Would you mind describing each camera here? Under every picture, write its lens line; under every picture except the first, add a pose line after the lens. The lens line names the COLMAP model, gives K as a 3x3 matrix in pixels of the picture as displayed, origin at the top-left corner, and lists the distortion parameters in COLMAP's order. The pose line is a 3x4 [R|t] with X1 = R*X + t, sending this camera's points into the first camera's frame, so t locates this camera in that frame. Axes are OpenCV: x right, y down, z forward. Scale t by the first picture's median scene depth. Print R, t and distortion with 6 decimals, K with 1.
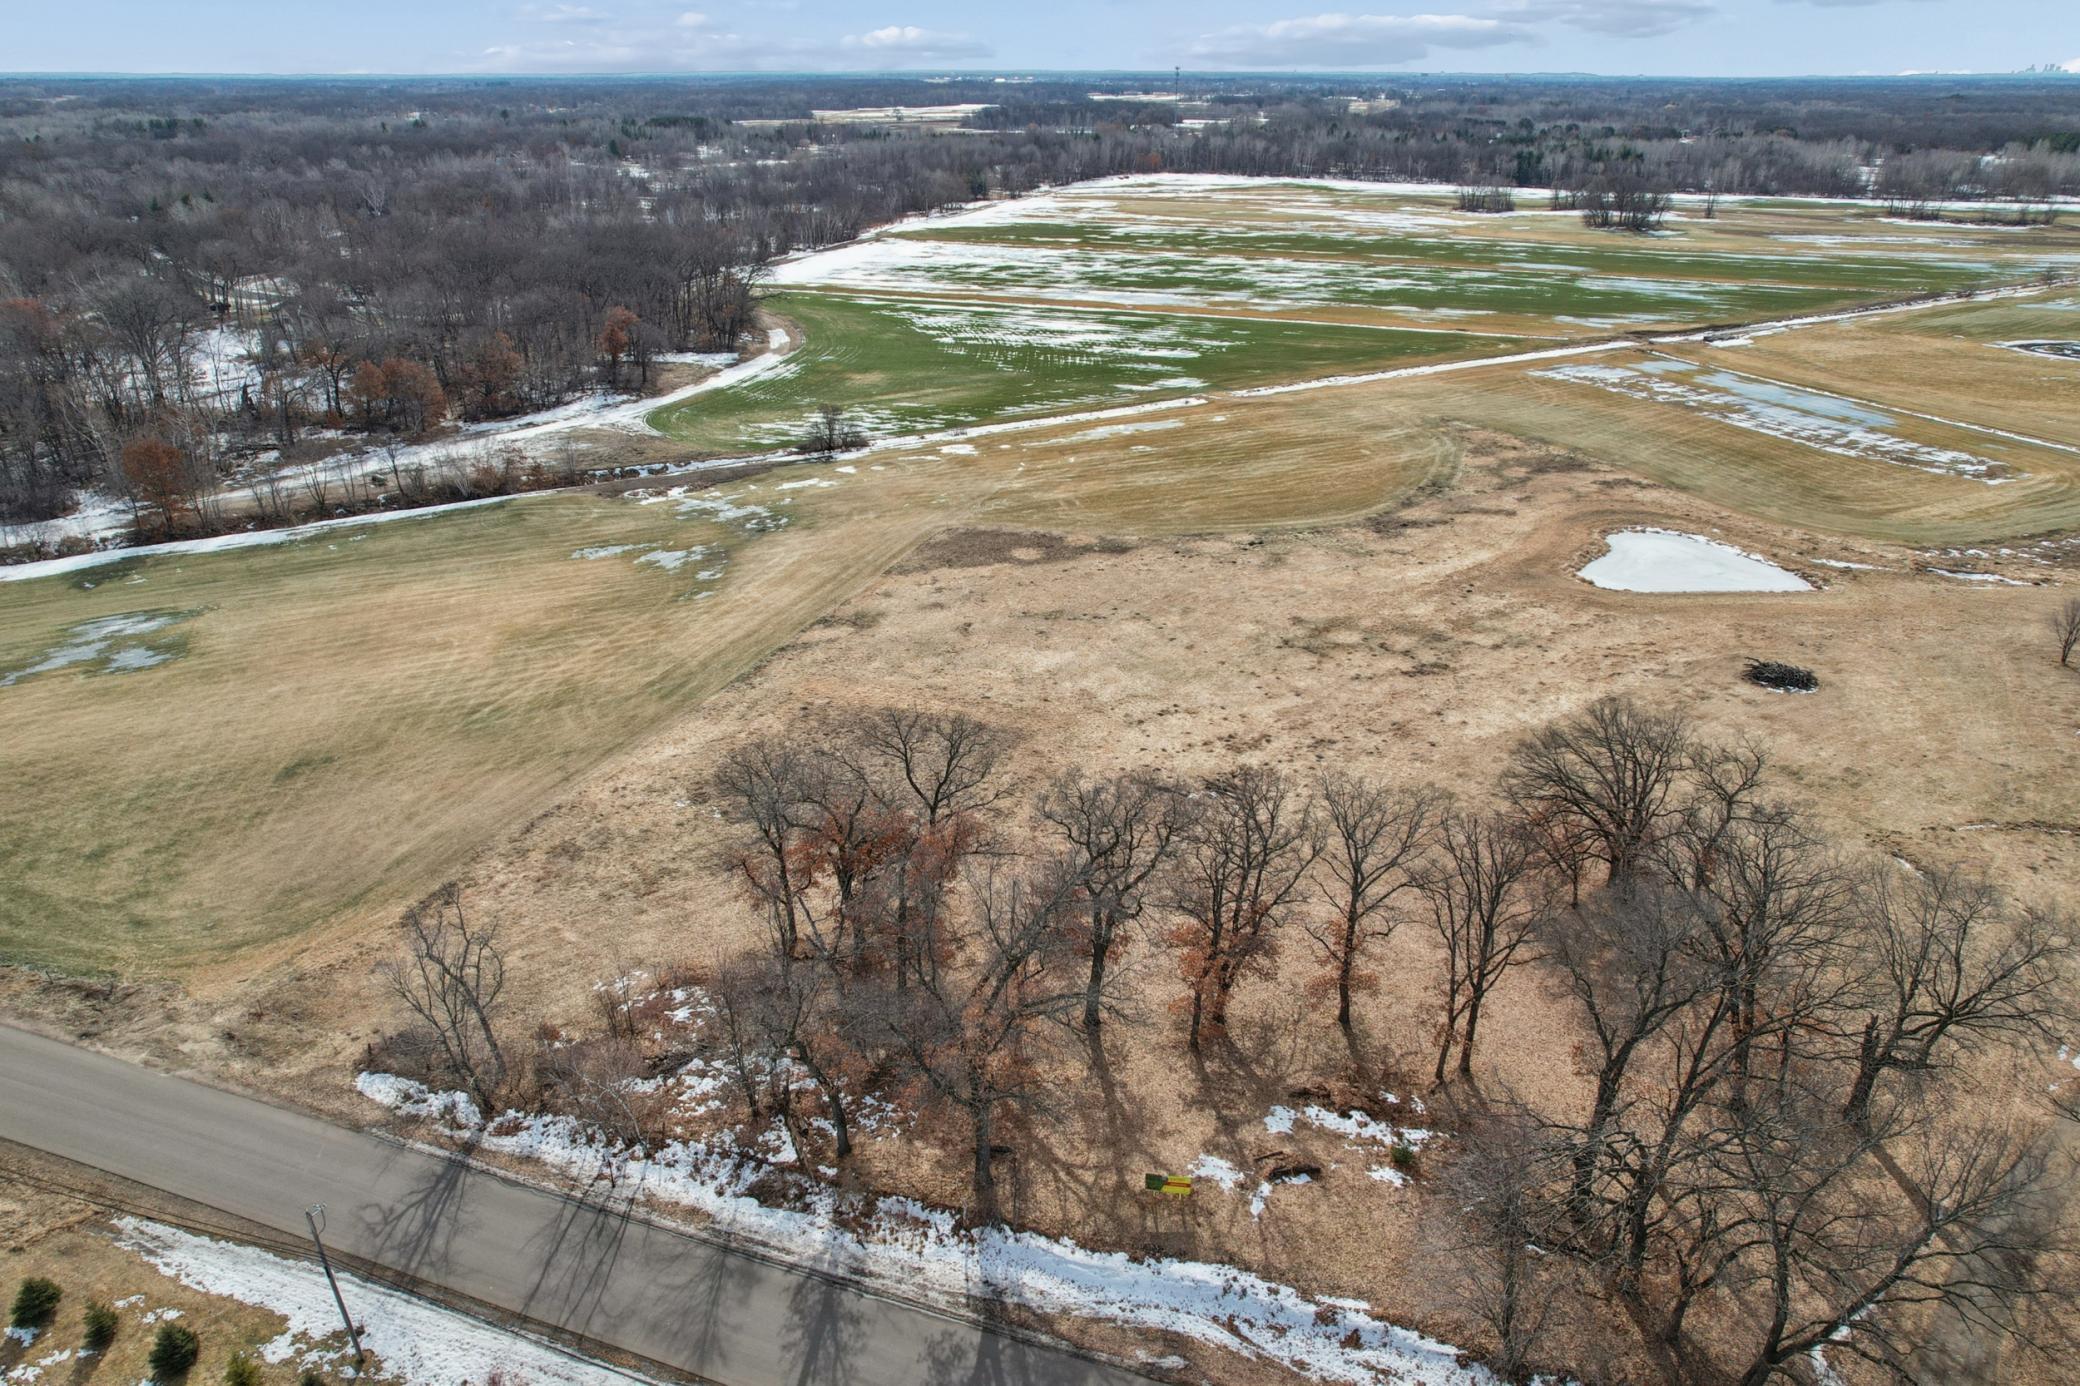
lens RADIAL K [[1432.7, 0, 1040.0], [0, 1432.7, 693.0], [0, 0, 1]] dist [-0.082853, 0.077531]
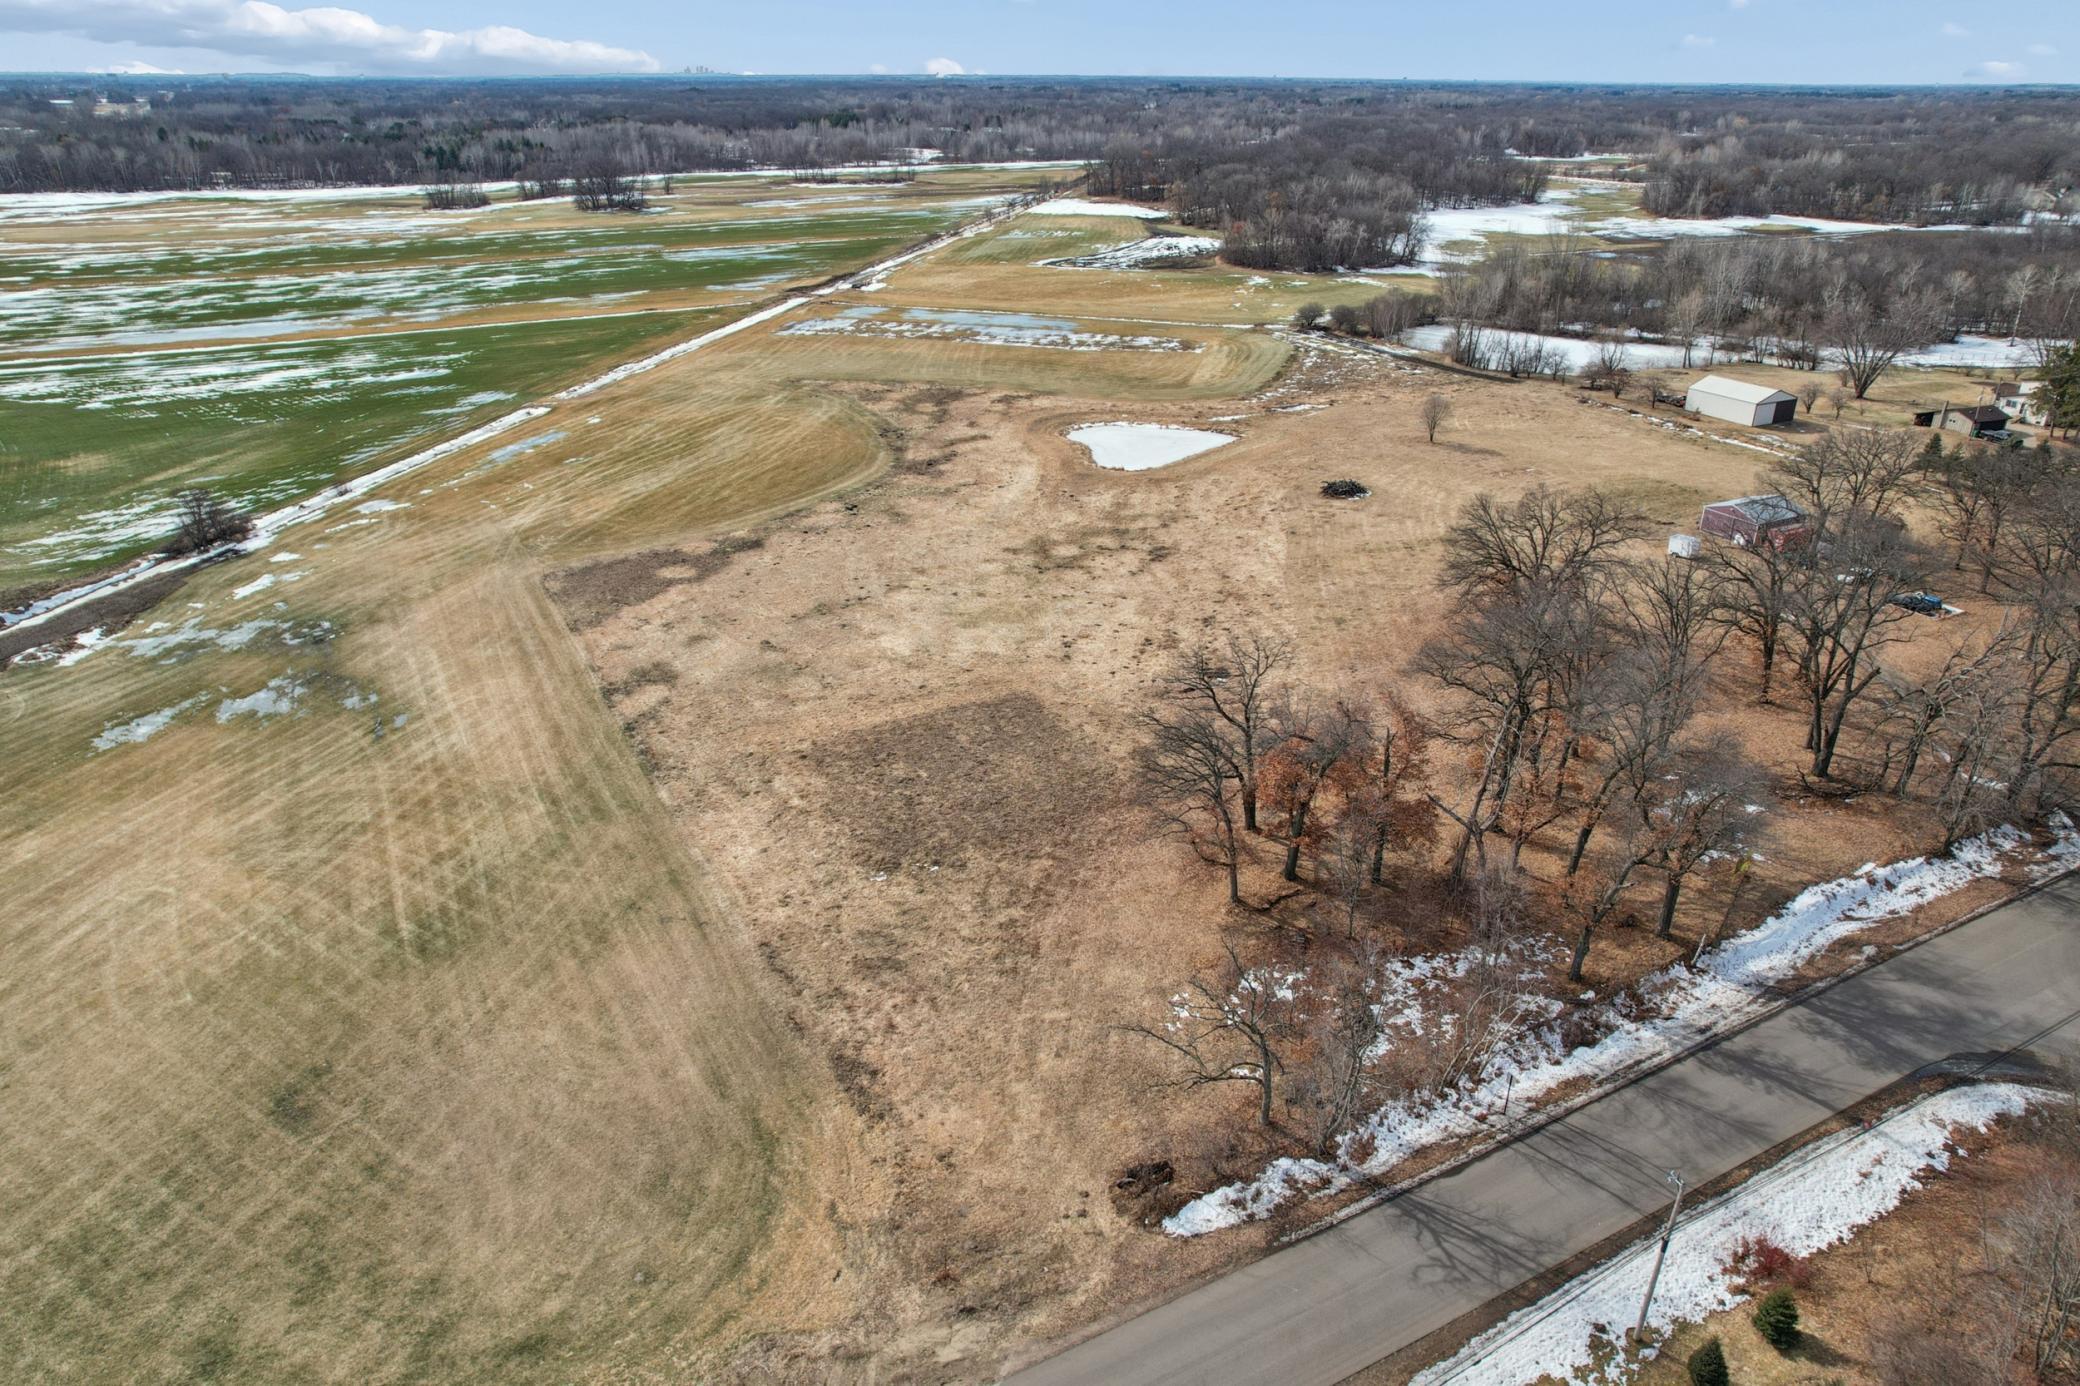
lens RADIAL K [[1432.7, 0, 1040.0], [0, 1432.7, 693.0], [0, 0, 1]] dist [-0.082853, 0.077531]
pose [[0.644015, -0.303944, 0.702042, -0.451306], [0.307003, 0.943232, 0.126737, -0.061455], [-0.700710, 0.133909, 0.700767, 0.201487]]
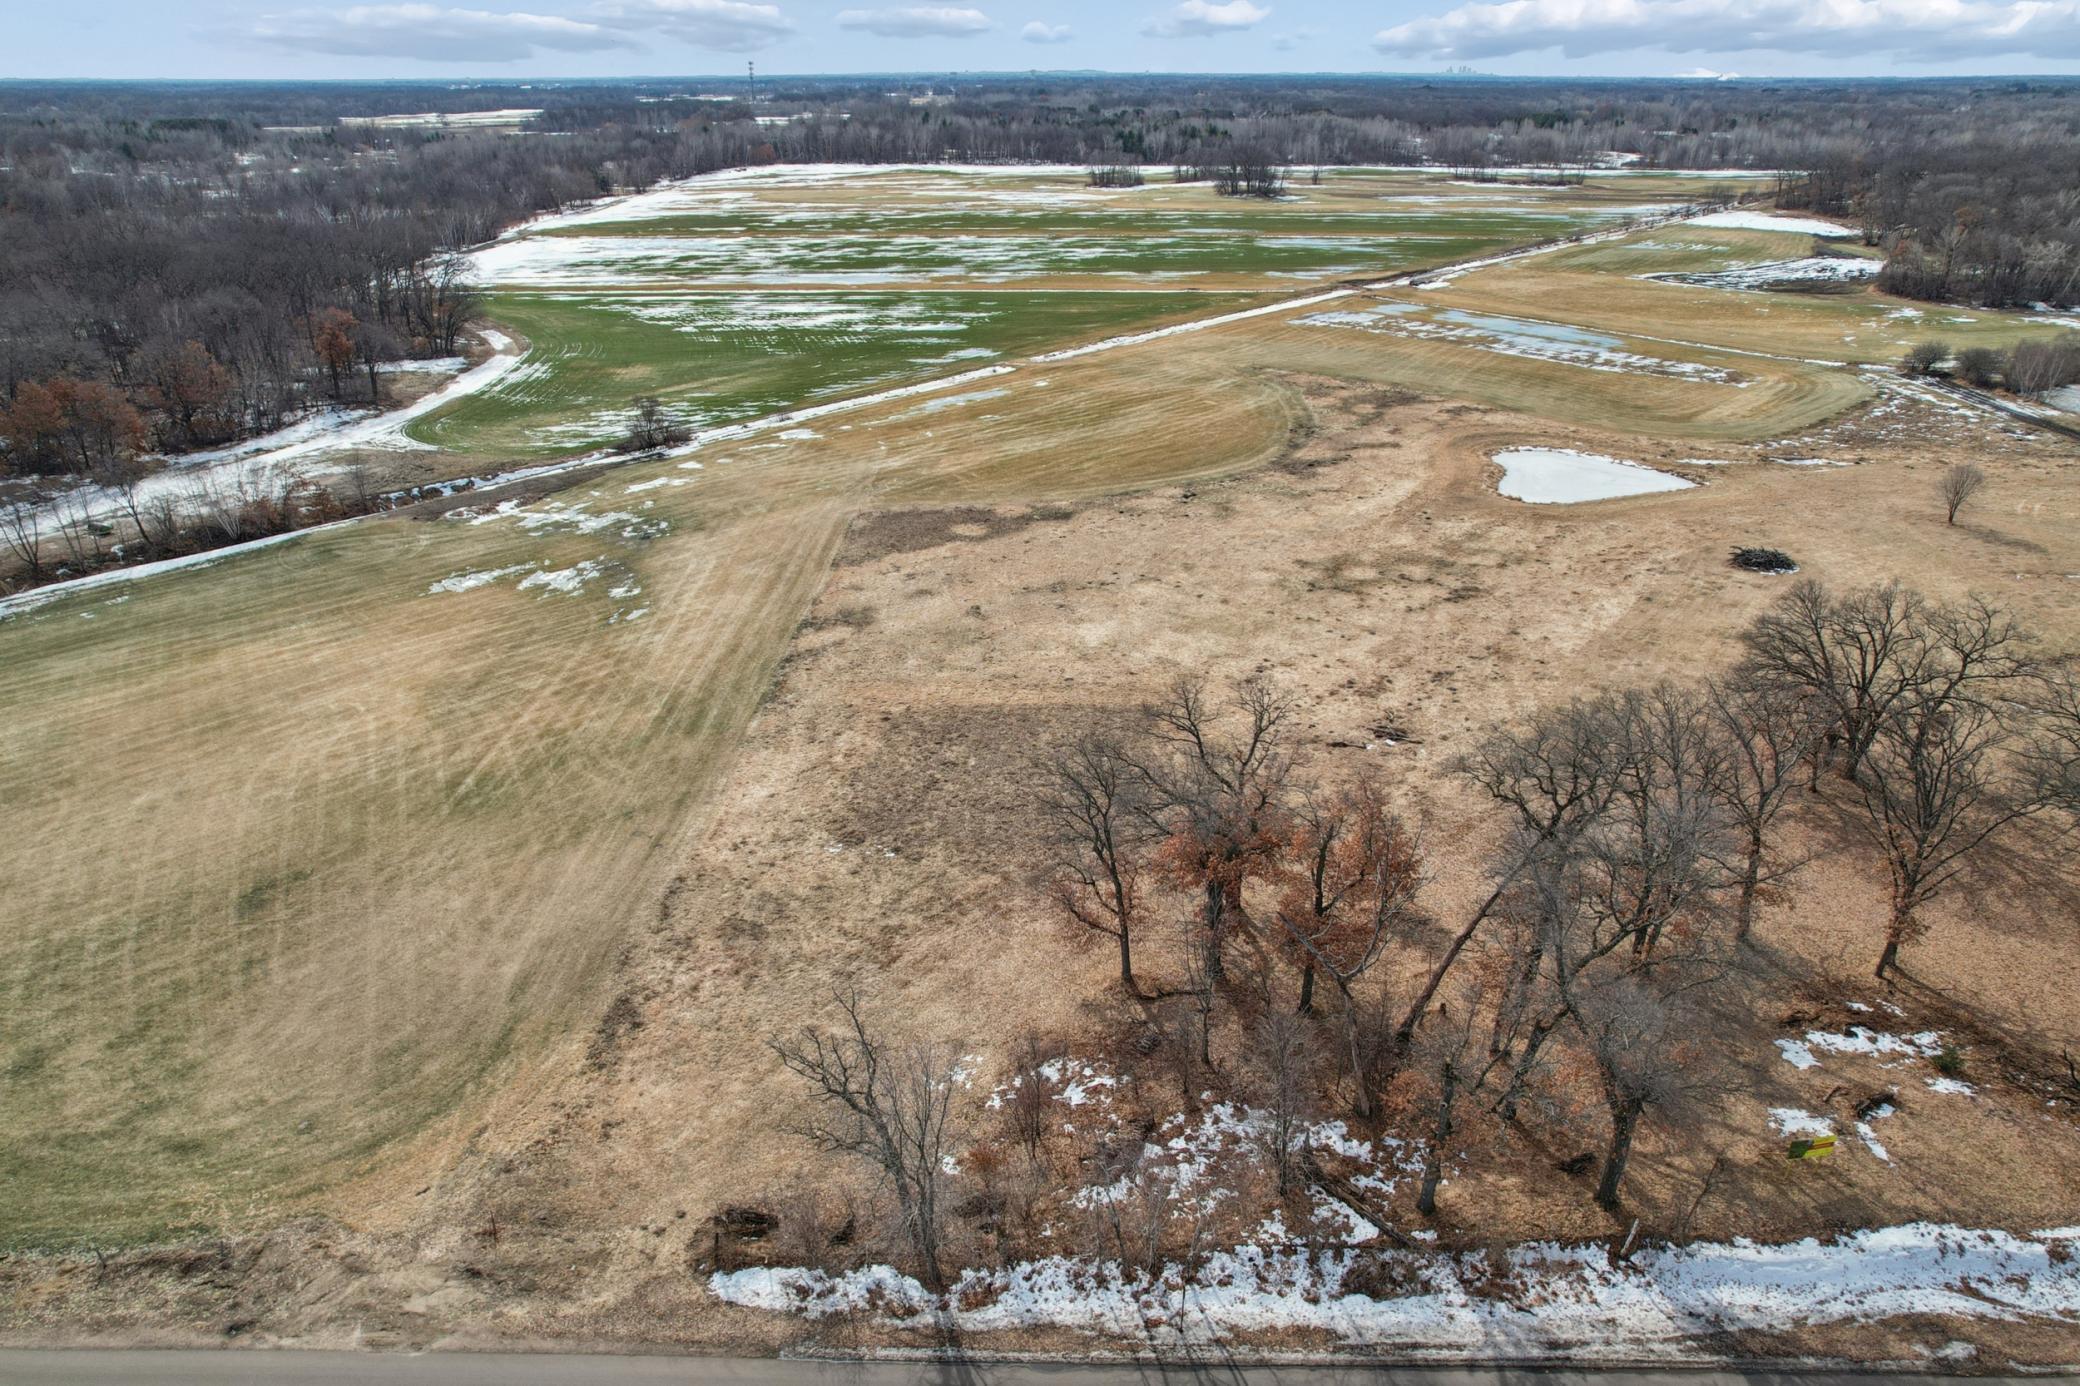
lens RADIAL K [[1391.2, 0, 1027.3], [0, 1391.2, 686.5], [0, 0, 1]] dist [-0.088742, 0.085787]
pose [[0.944235, -0.134978, 0.300337, -0.225683], [0.135256, 0.990609, 0.019967, -0.009259], [-0.300211, 0.021769, 0.953624, 0.125444]]
